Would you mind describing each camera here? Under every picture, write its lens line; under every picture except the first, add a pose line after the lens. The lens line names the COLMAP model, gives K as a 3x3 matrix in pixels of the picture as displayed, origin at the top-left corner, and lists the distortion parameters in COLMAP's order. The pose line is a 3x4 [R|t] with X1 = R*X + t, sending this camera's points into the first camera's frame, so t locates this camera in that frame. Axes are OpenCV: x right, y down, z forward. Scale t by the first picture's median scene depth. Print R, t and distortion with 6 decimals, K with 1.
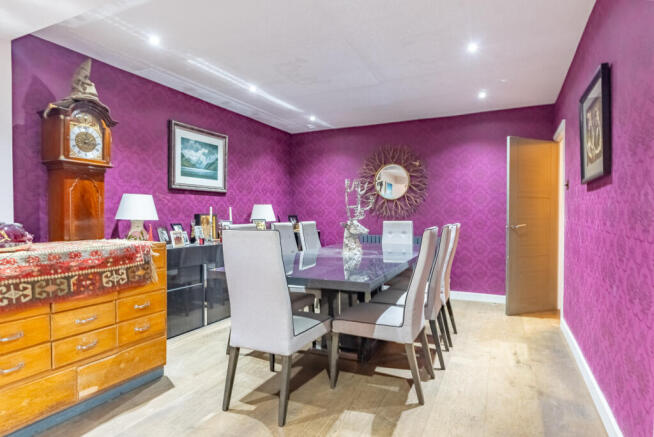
lens RADIAL K [[370.3, 0, 326.7], [0, 370.3, 217.9], [0, 0, 1]] dist [0.007035, 0.000489]
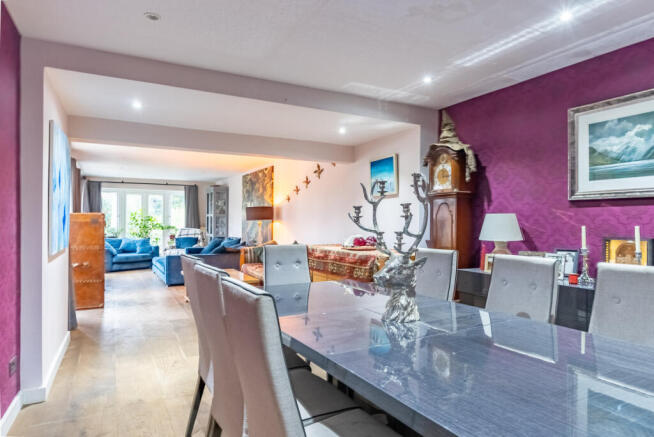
lens RADIAL K [[392.2, 0, 328.1], [0, 392.2, 219.9], [0, 0, 1]] dist [-0.003513, -0.000656]
pose [[-0.581073, -0.009173, -0.813800, 0.483675], [-0.013583, 0.999907, -0.001572, -0.033345], [0.813738, 0.010140, -0.581143, 1.037827]]
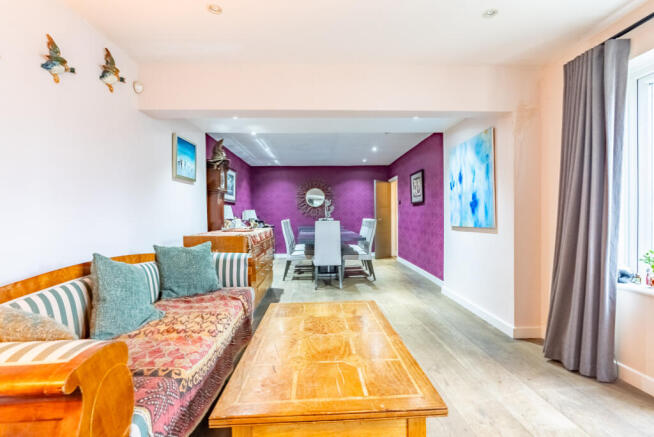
lens RADIAL K [[303.1, 0, 329.0], [0, 303.1, 217.5], [0, 0, 1]] dist [0.000063, 0.000066]
pose [[0.877927, -0.015729, 0.478537, -0.625649], [0.016585, 0.999859, 0.002439, 0.000142], [-0.478508, 0.005796, 0.878064, -0.476241]]
